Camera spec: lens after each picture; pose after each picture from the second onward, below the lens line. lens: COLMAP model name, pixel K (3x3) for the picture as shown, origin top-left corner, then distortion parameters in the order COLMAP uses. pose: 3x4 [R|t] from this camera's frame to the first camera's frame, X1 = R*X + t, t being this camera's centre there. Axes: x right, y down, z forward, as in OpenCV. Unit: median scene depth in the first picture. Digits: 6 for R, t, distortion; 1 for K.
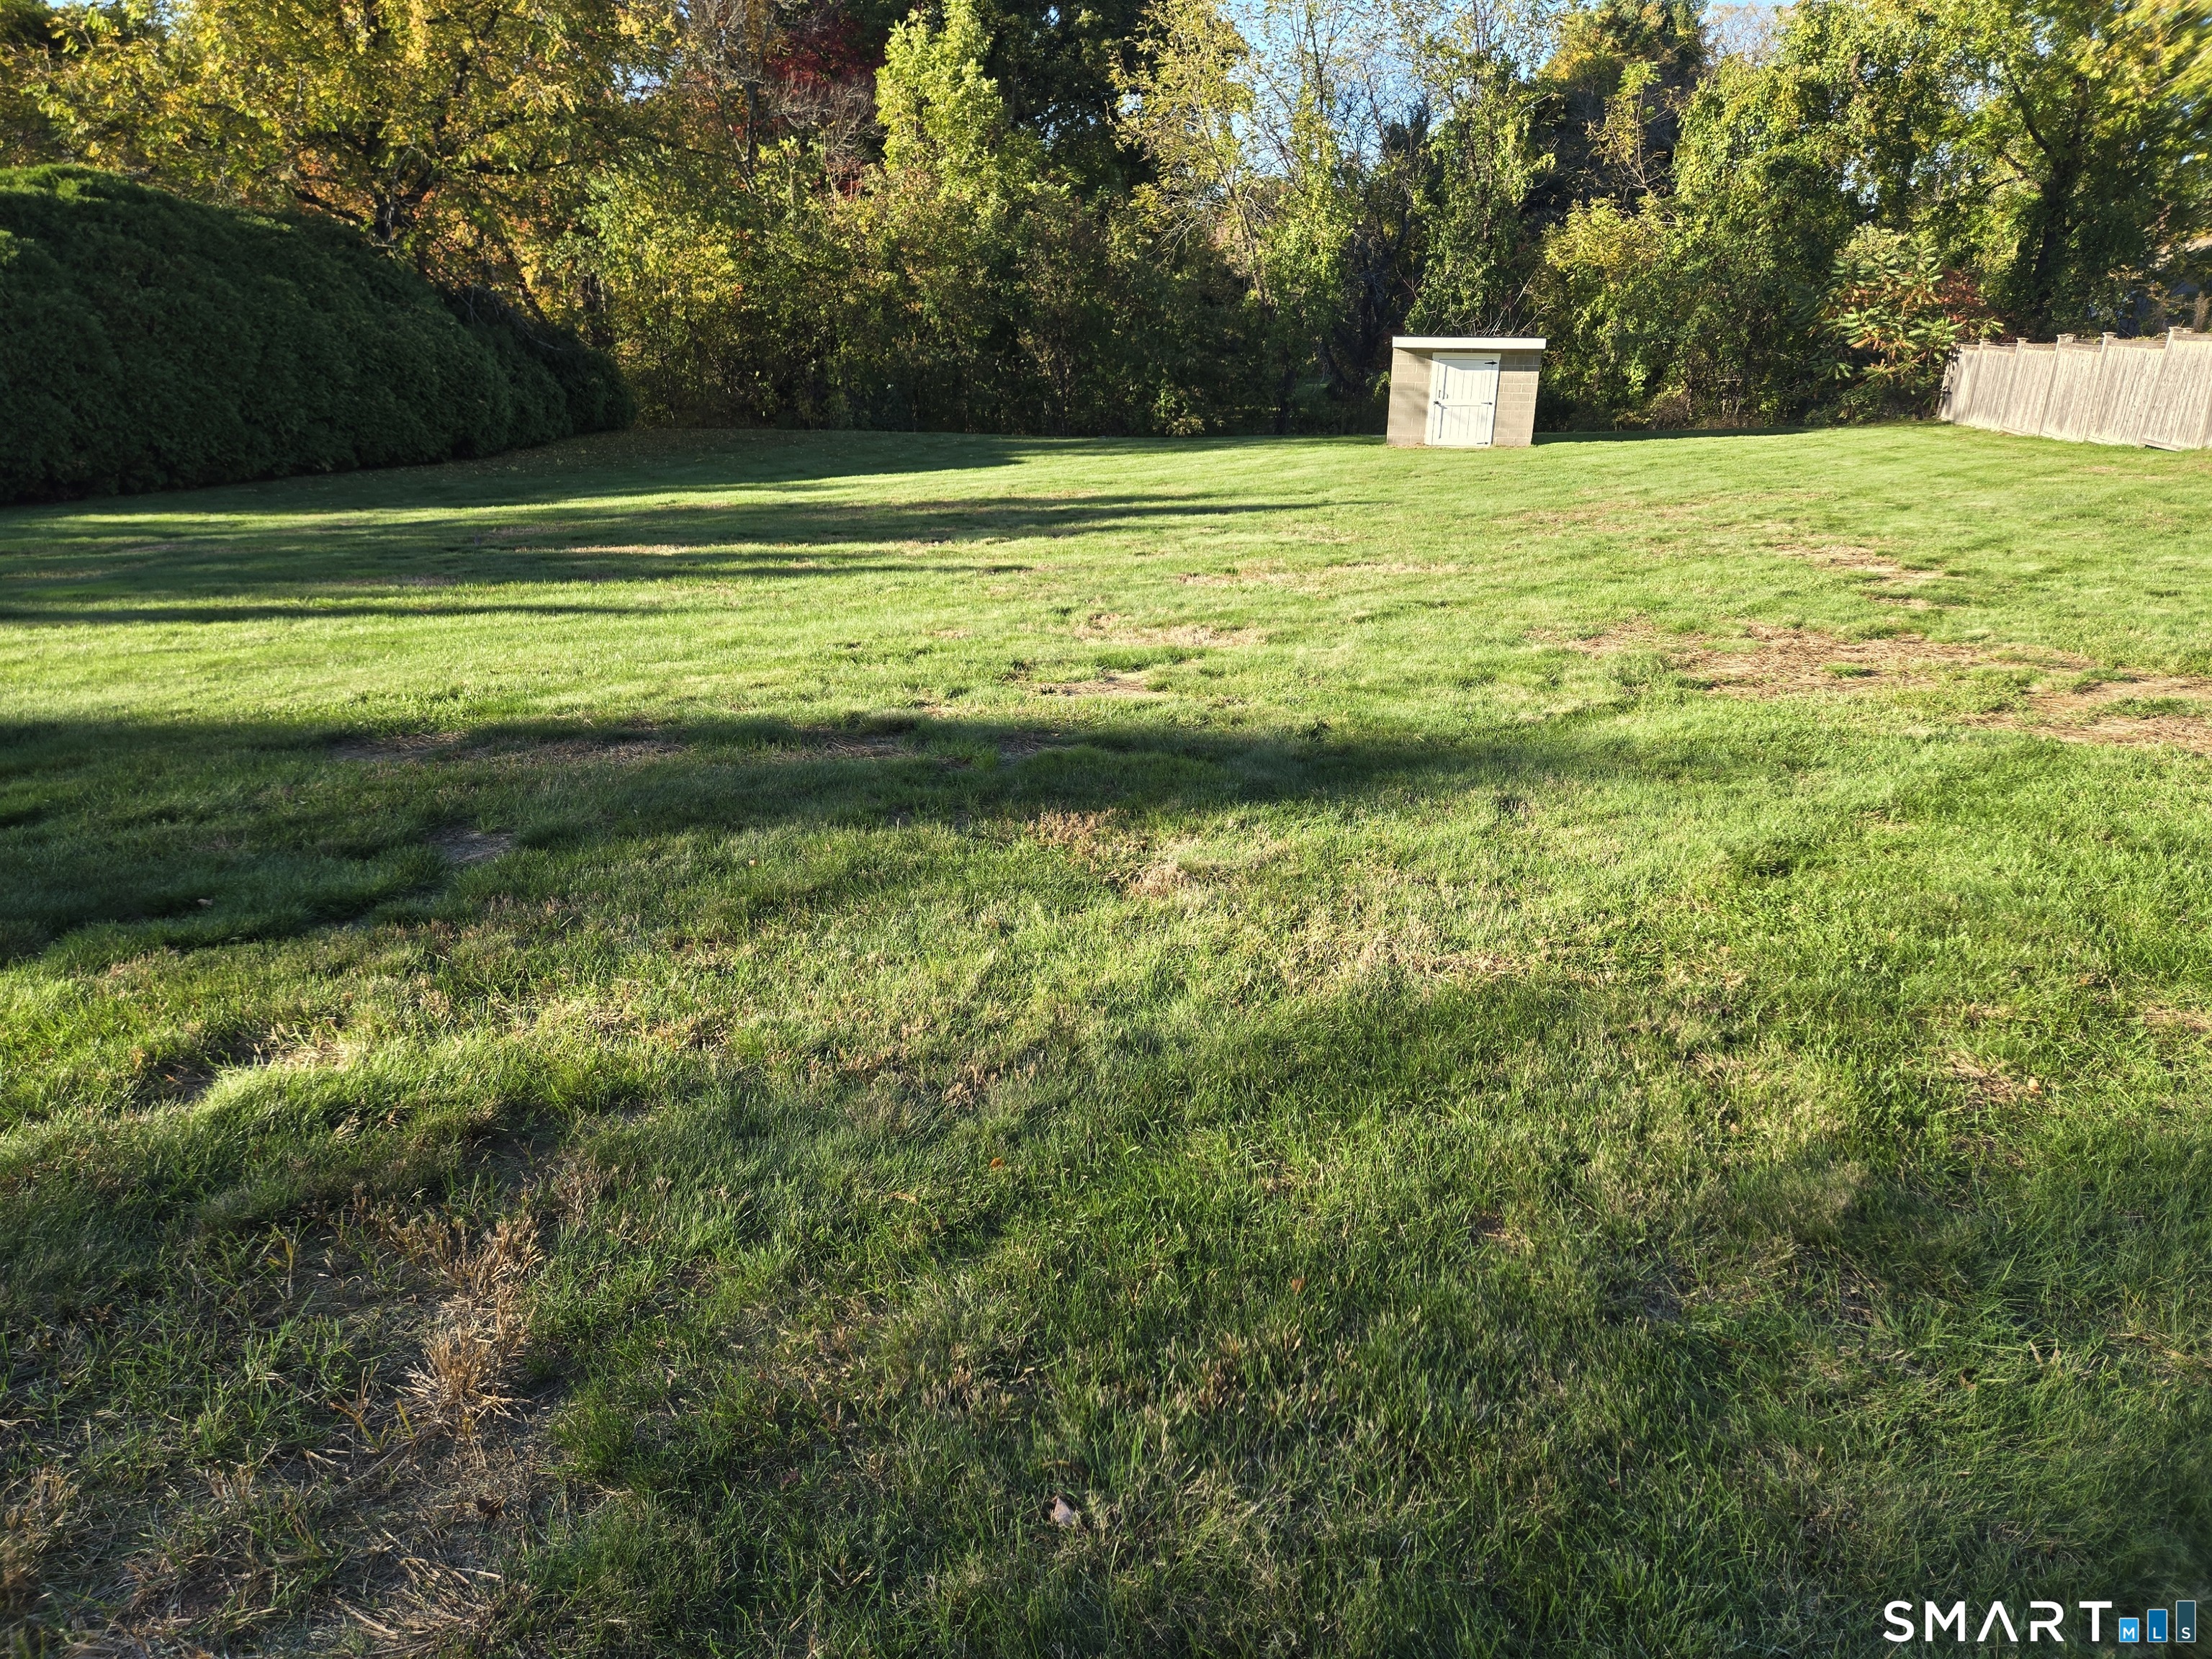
lens RADIAL K [[1466.0, 0, 1121.6], [0, 1466.0, 821.5], [0, 0, 1]] dist [0.079729, -0.070871]
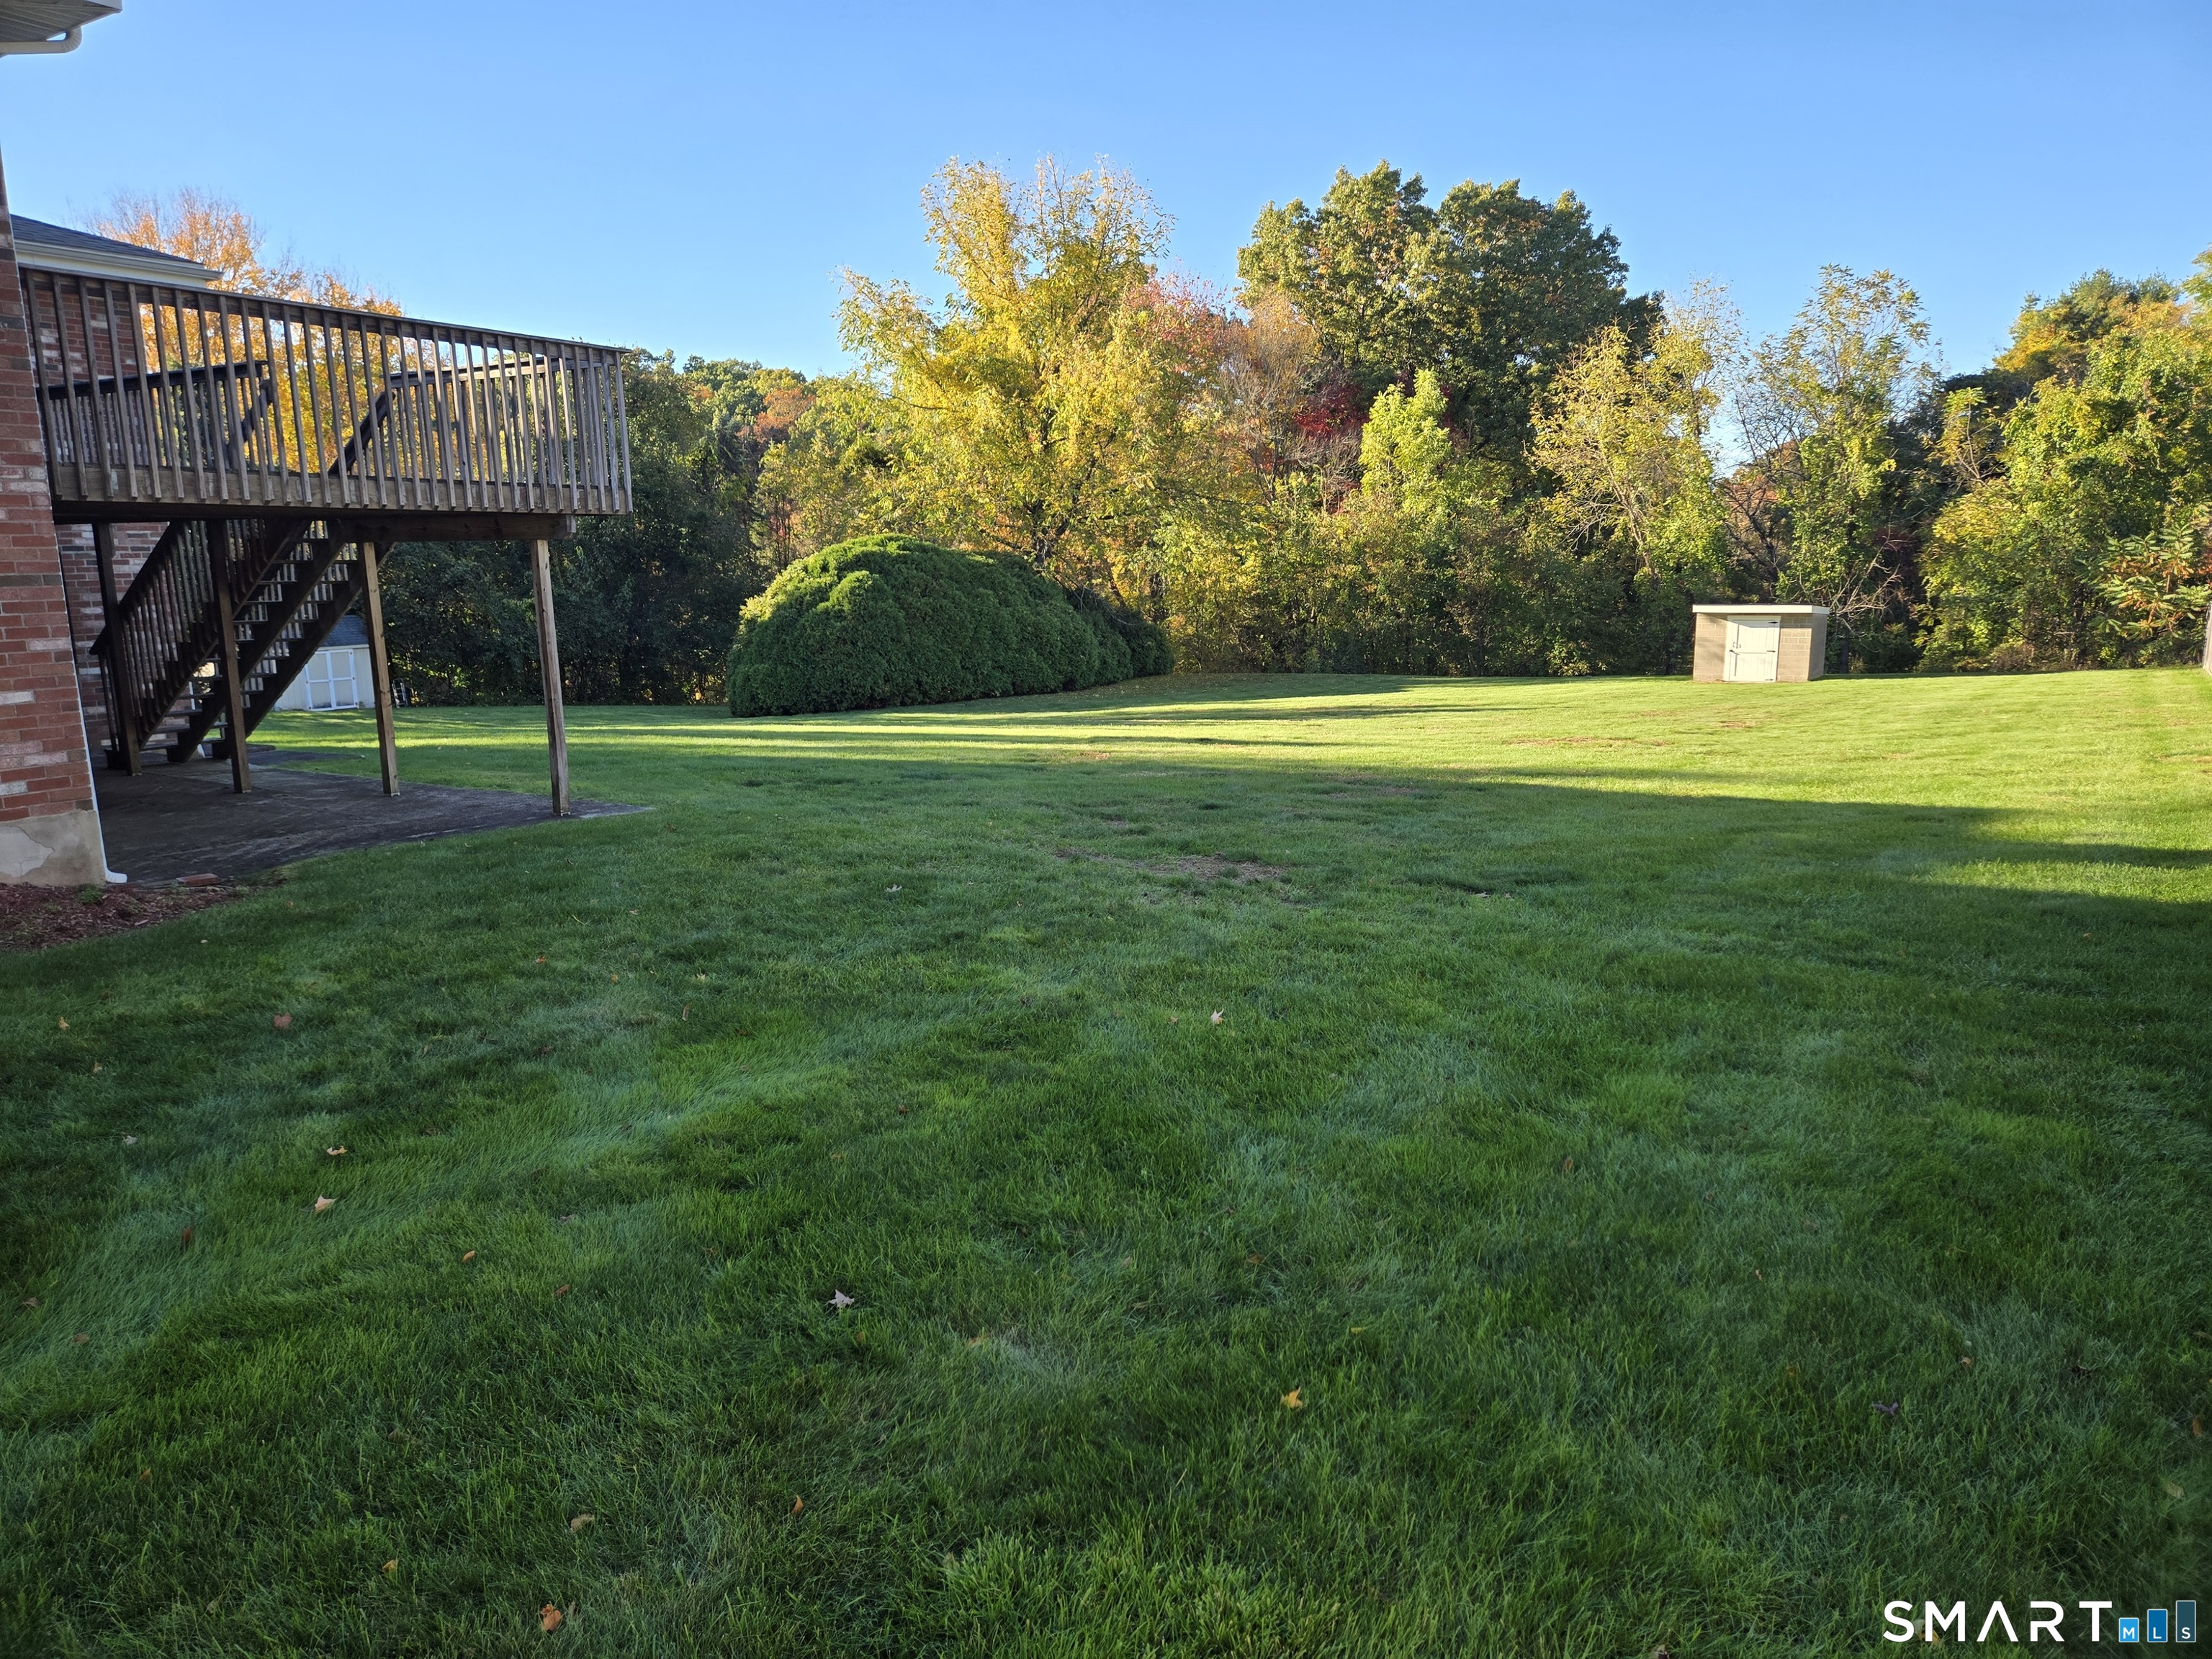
lens RADIAL K [[1466.0, 0, 1121.6], [0, 1466.0, 821.5], [0, 0, 1]] dist [0.079729, -0.070871]
pose [[0.938088, 0.035178, -0.344607, 0.121961], [-0.091530, 0.984645, -0.148650, 0.093402], [0.334086, 0.170989, 0.926903, -0.316893]]
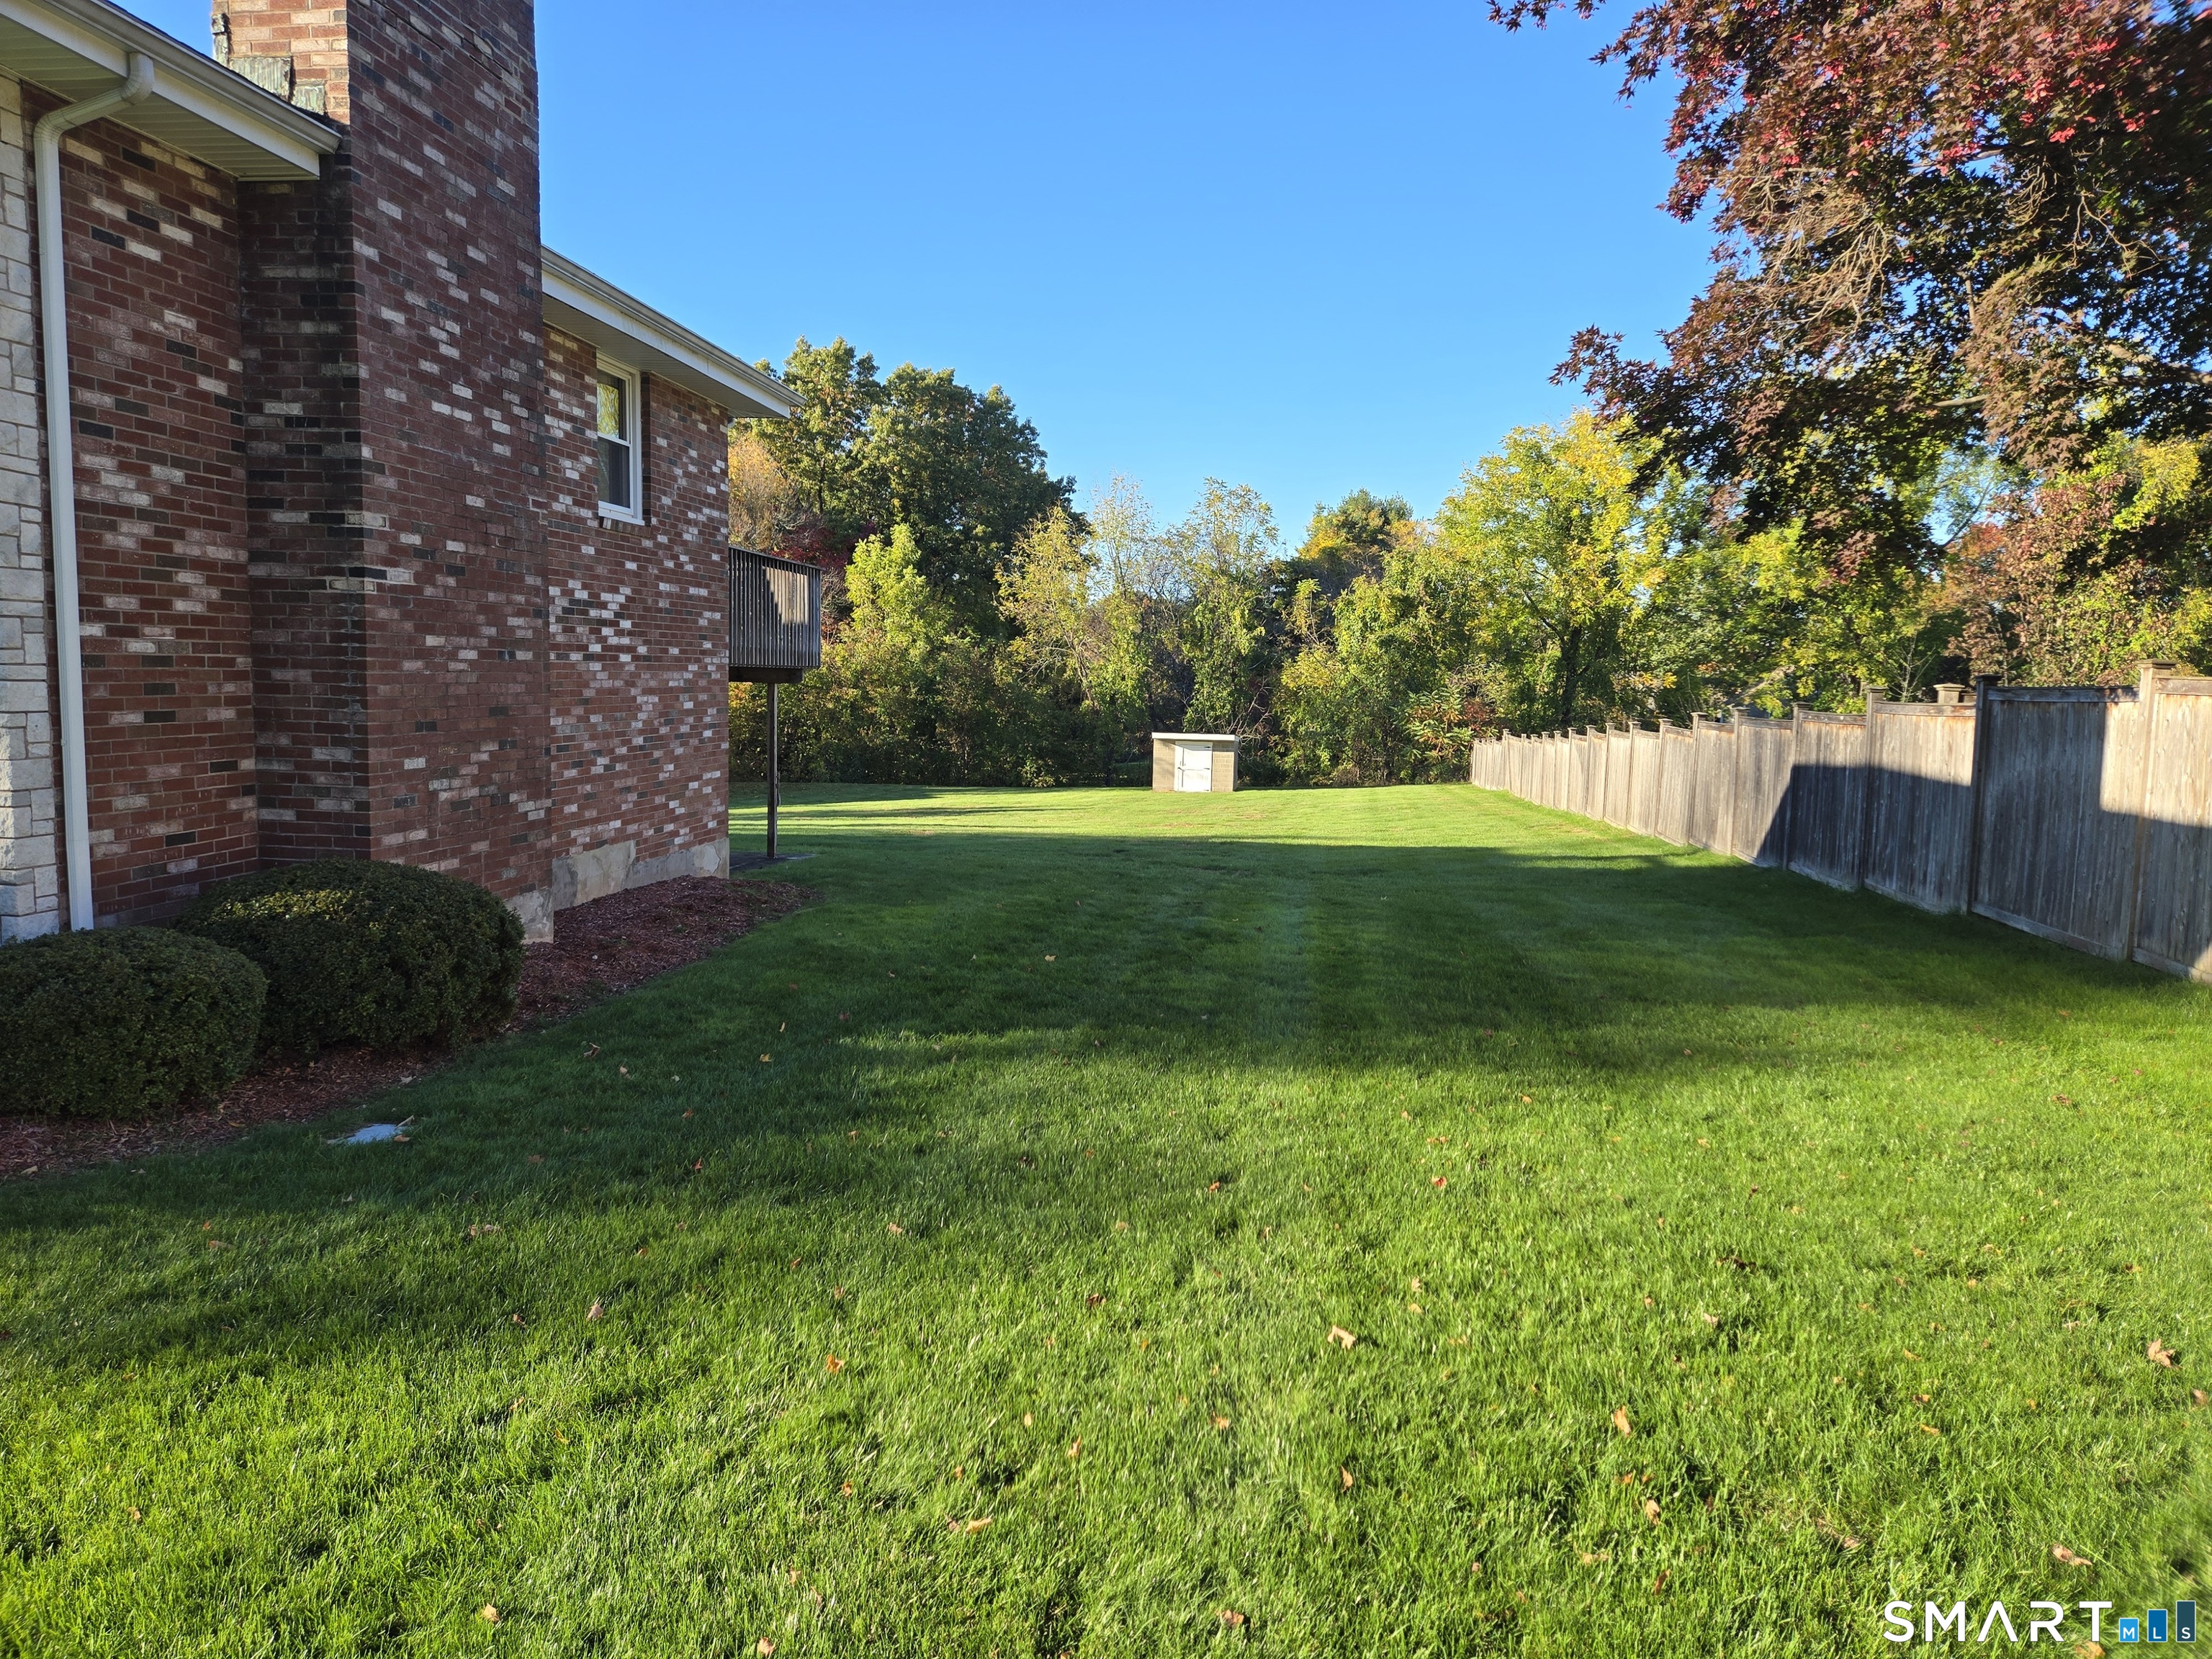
lens RADIAL K [[1466.0, 0, 1121.6], [0, 1466.0, 821.5], [0, 0, 1]] dist [0.079729, -0.070871]
pose [[0.996978, 0.003315, 0.077615, 0.005763], [0.015710, 0.969842, -0.243229, 0.153589], [-0.076080, 0.243714, 0.966859, -0.506840]]
